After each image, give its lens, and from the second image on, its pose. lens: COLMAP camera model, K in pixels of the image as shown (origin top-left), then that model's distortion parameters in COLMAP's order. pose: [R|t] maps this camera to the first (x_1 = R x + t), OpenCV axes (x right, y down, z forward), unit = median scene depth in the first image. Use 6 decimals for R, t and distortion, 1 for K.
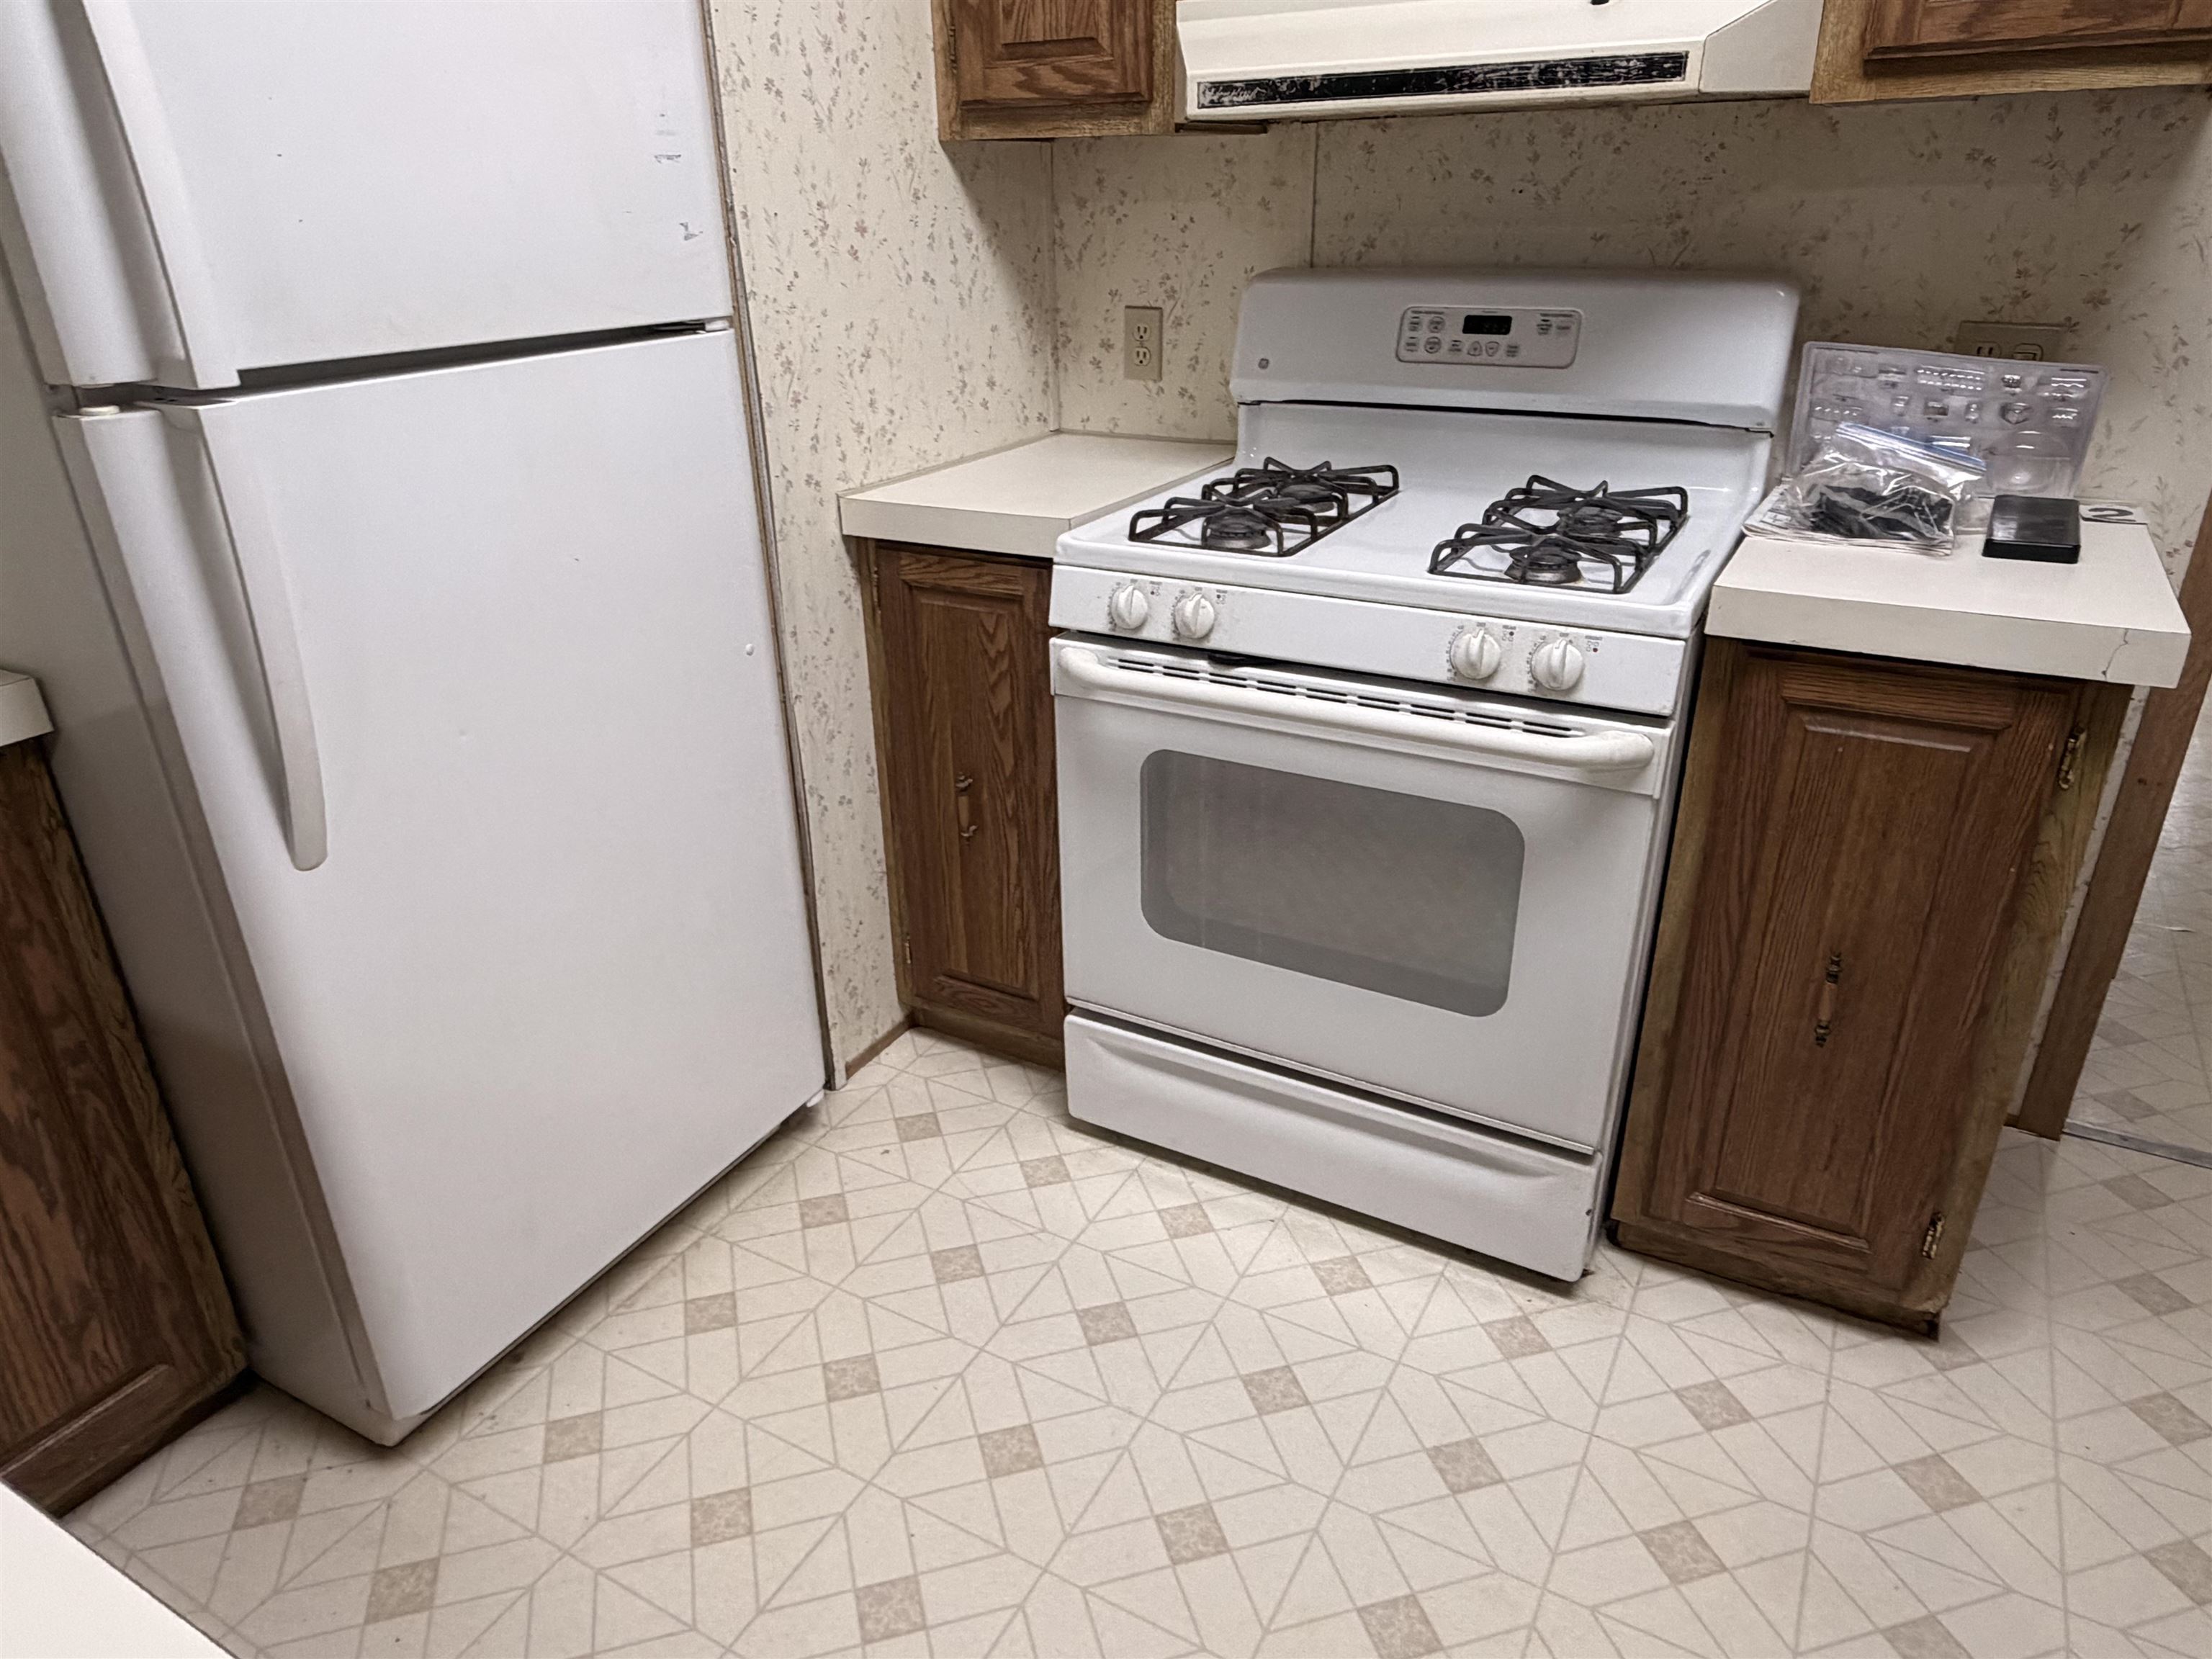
lens RADIAL K [[1415.7, 0, 1080.6], [0, 1415.7, 835.4], [0, 0, 1]] dist [-0.000296, -0.000136]
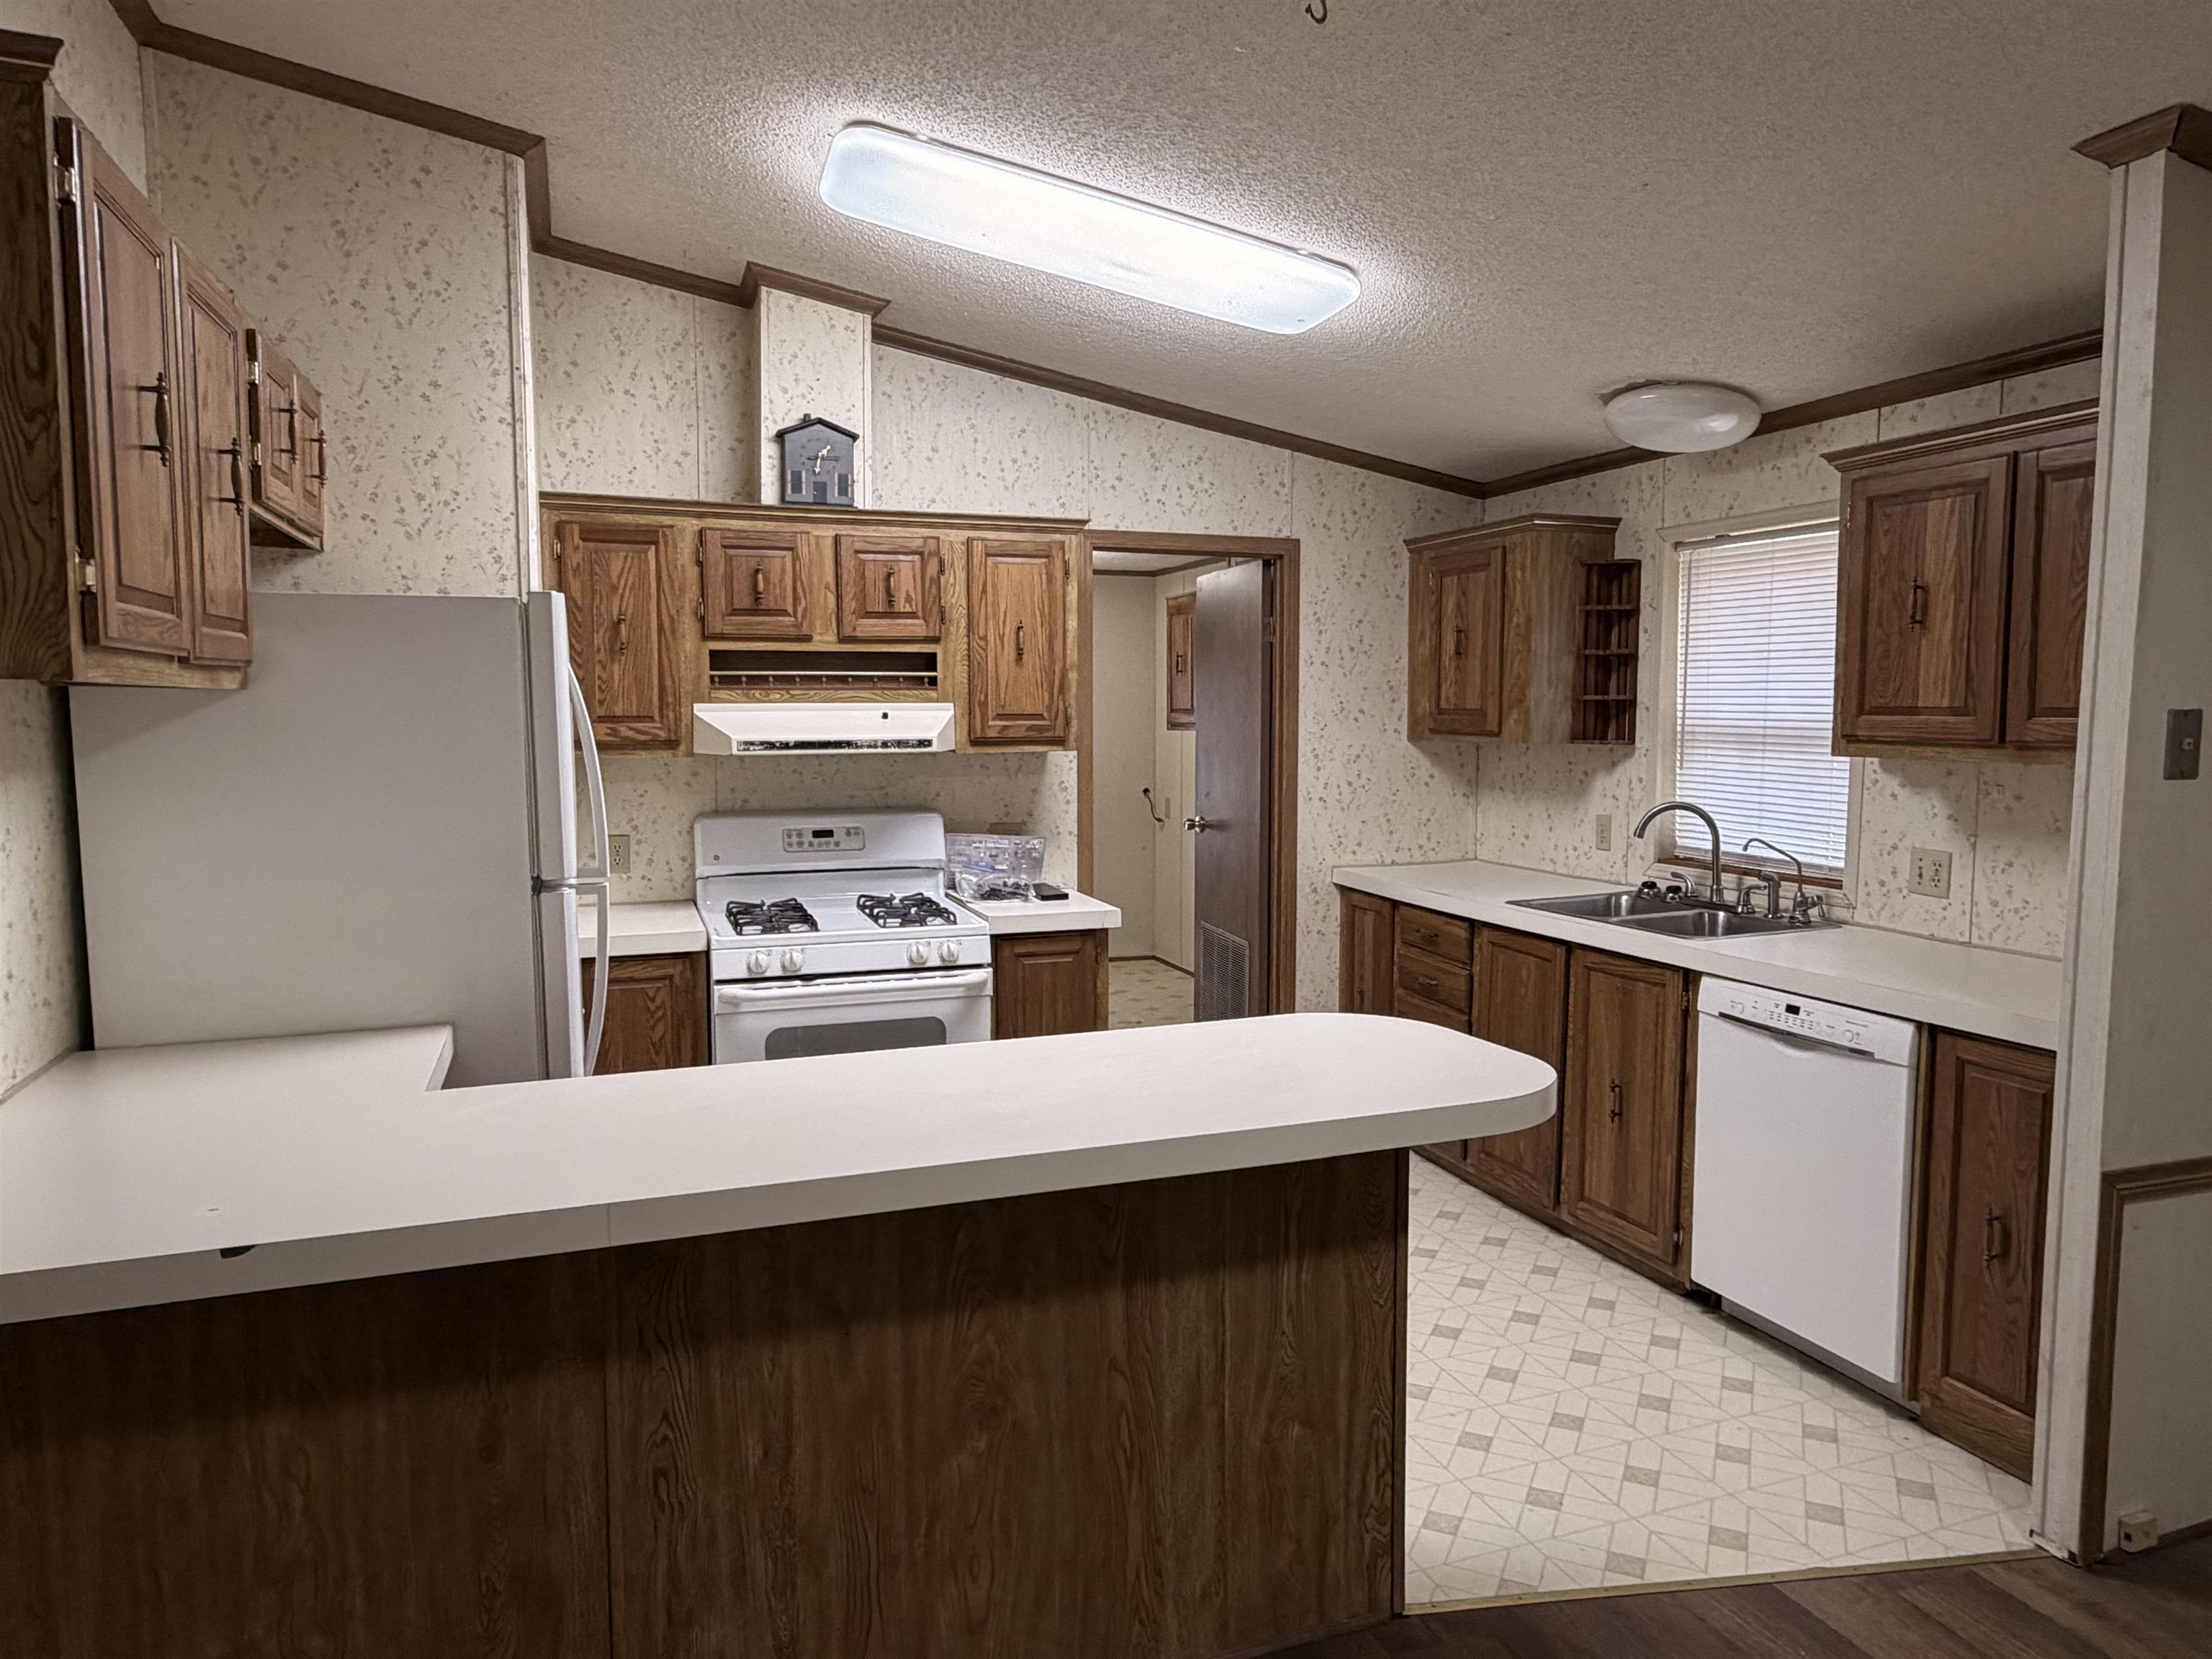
lens RADIAL K [[1415.7, 0, 1105.5], [0, 1415.7, 838.0], [0, 0, 1]] dist [-0.000296, -0.000136]
pose [[0.646270, -0.049615, 0.761494, -1.182746], [0.304509, 0.931761, -0.197724, 0.233760], [-0.699721, 0.359665, 0.617278, -0.722702]]
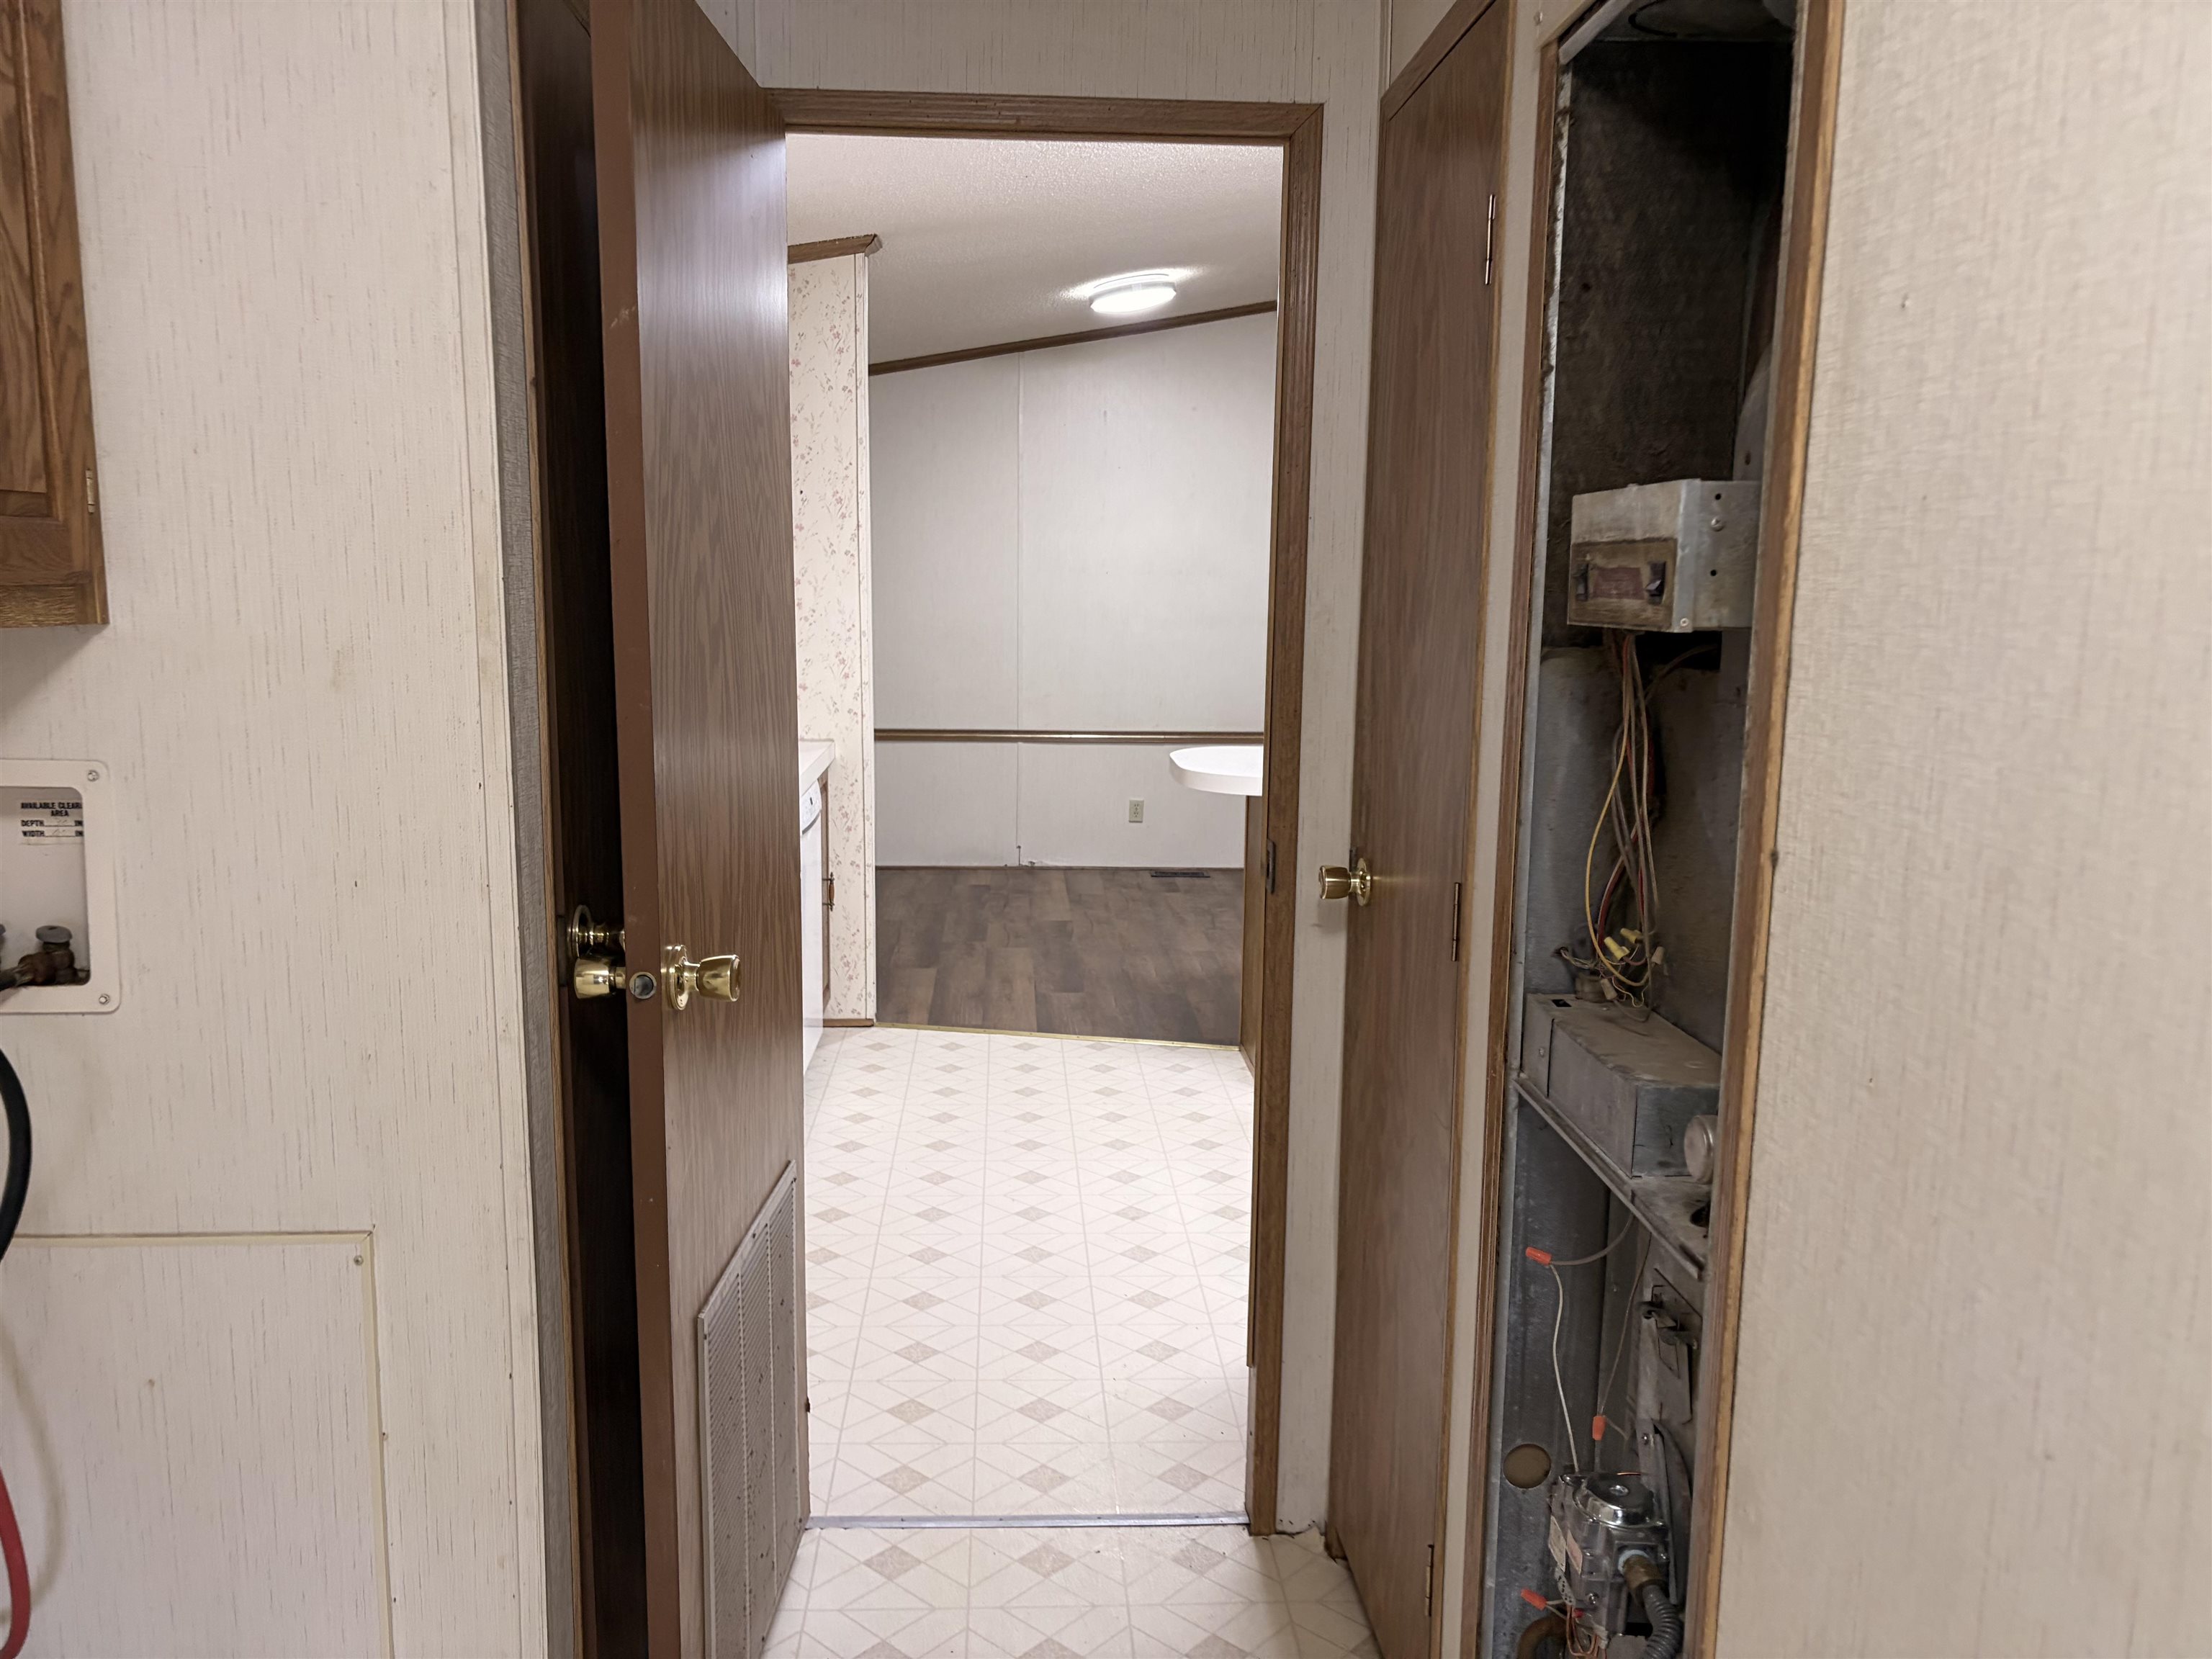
lens RADIAL K [[1625.9, 0, 1103.0], [0, 1625.9, 827.3], [0, 0, 1]] dist [0.033003, -0.027463]
pose [[-0.835281, 0.090895, -0.542258, 1.569990], [-0.223596, 0.844850, 0.486039, -0.883225], [0.502305, 0.527226, -0.685363, 1.695099]]
